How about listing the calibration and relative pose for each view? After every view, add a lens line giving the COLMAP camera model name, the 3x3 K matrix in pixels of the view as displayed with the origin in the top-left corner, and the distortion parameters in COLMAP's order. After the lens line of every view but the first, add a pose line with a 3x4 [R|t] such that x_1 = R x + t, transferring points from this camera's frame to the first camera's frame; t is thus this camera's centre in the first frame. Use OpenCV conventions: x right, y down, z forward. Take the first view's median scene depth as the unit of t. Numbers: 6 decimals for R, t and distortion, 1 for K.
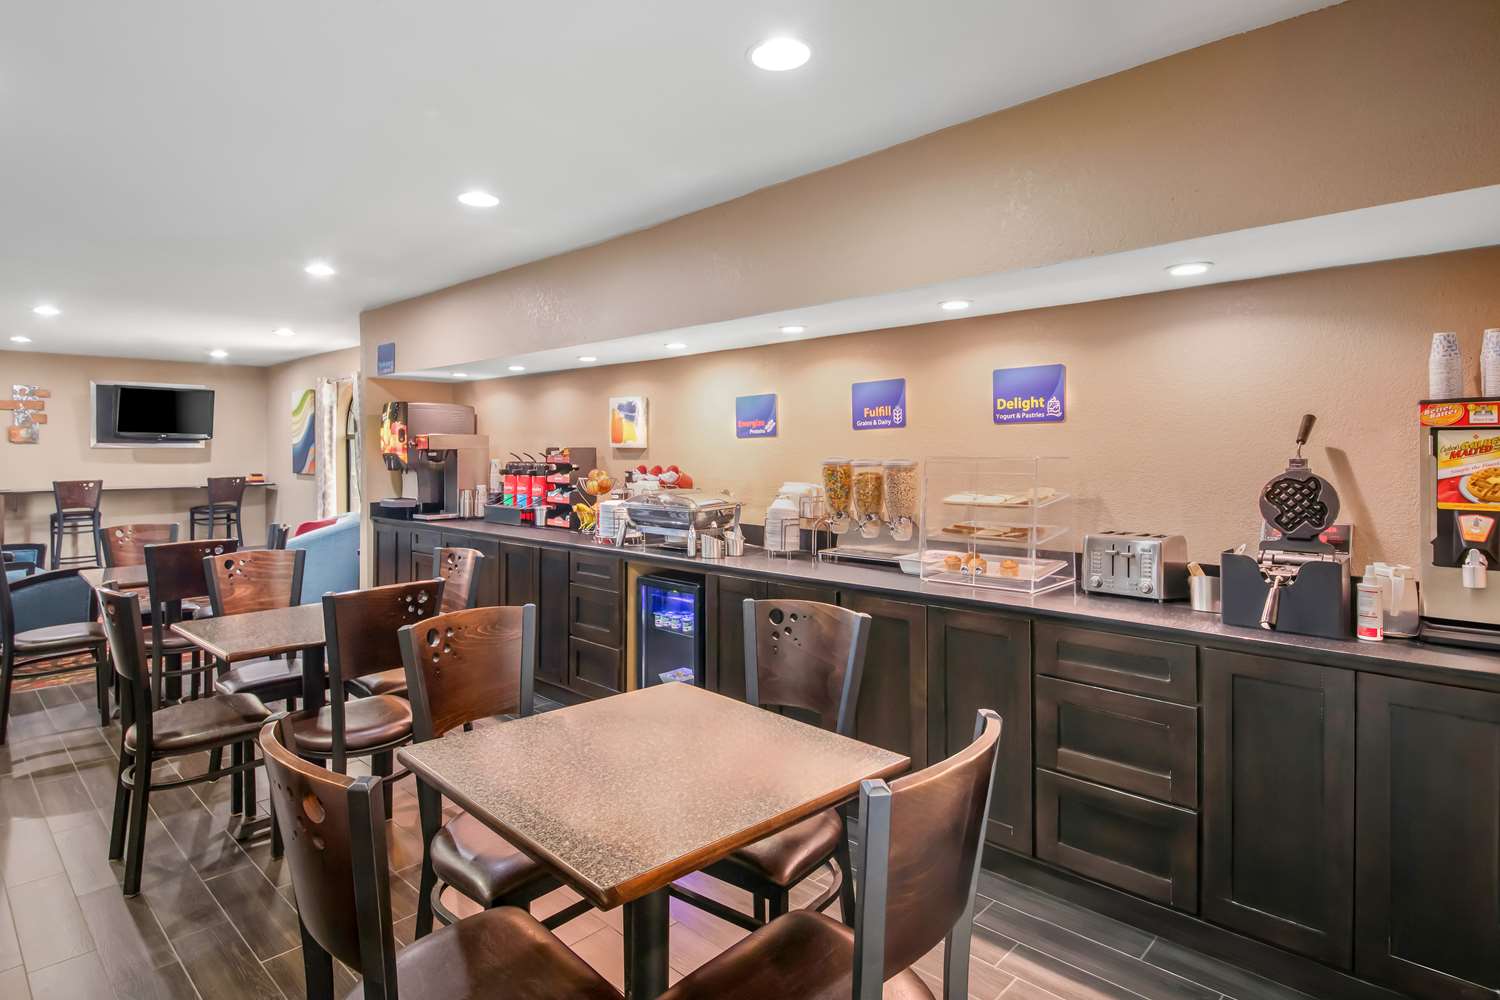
lens RADIAL K [[770.8, 0, 749.9], [0, 770.8, 450.9], [0, 0, 1]] dist [0.000531, 0.000064]
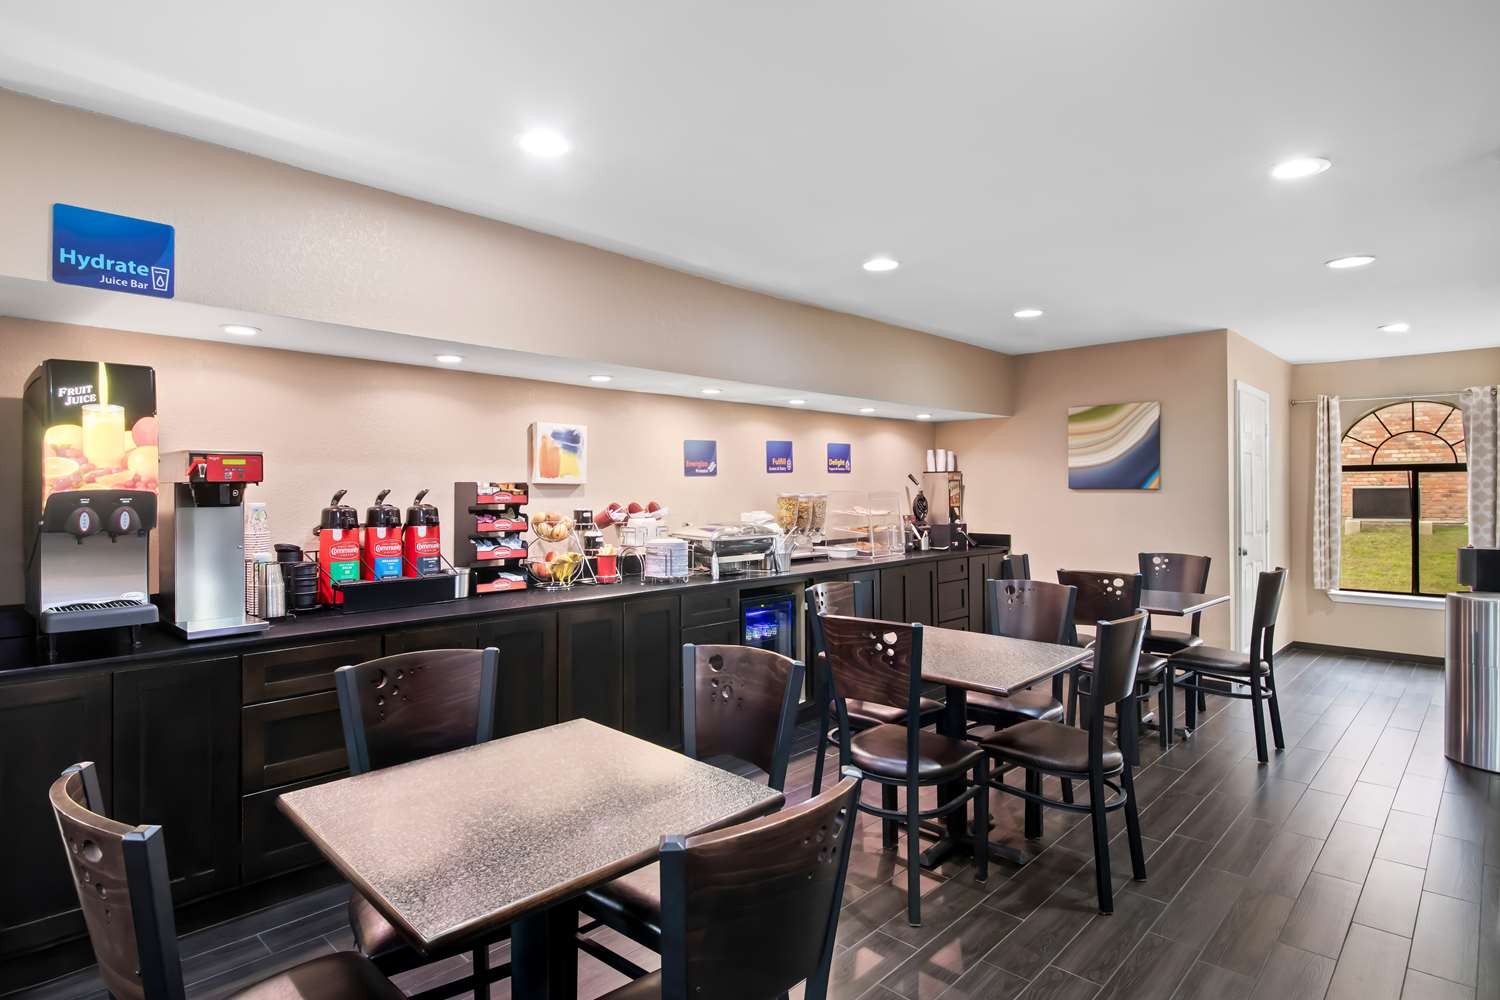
lens RADIAL K [[767.2, 0, 750.0], [0, 767.2, 500.0], [0, 0, 1]] dist [0.015404, -0.000642]
pose [[0.029210, -0.012090, 0.999500, -1.150690], [0.002172, 0.999925, 0.012031, 0.004809], [-0.999571, 0.001819, 0.029234, 0.890759]]
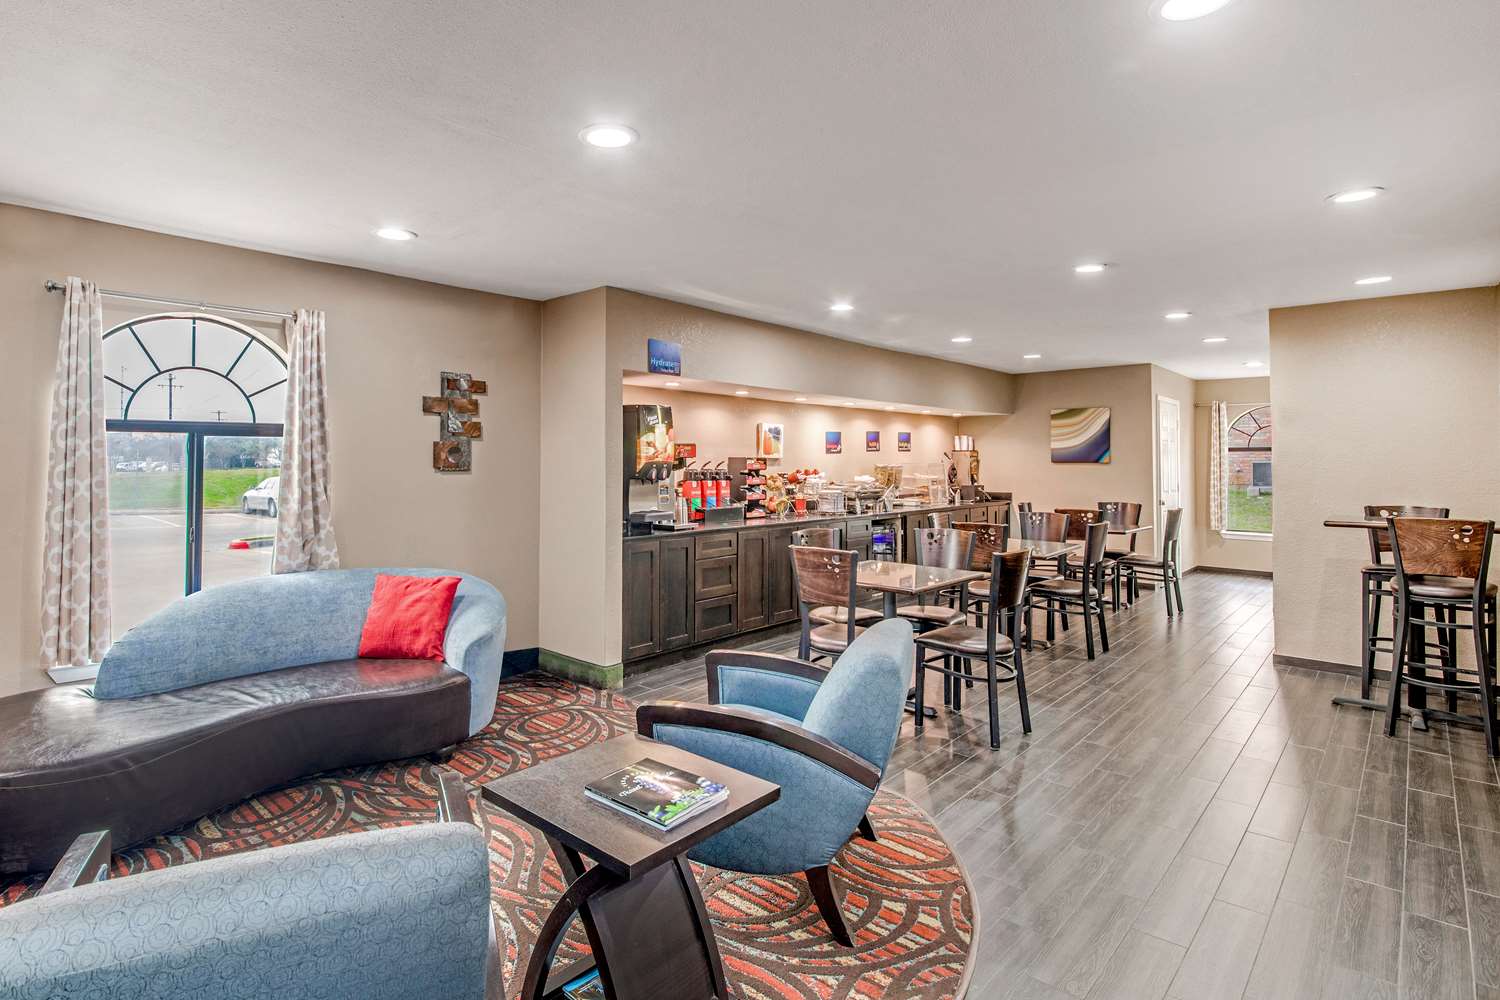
lens RADIAL K [[694.6, 0, 740.7], [0, 694.6, 456.5], [0, 0, 1]] dist [0.000334, 0.000200]
pose [[0.019583, 0.008969, 0.999768, -1.721253], [-0.002733, 0.999957, -0.008917, 0.005563], [-0.999804, -0.002558, 0.019607, 1.196285]]
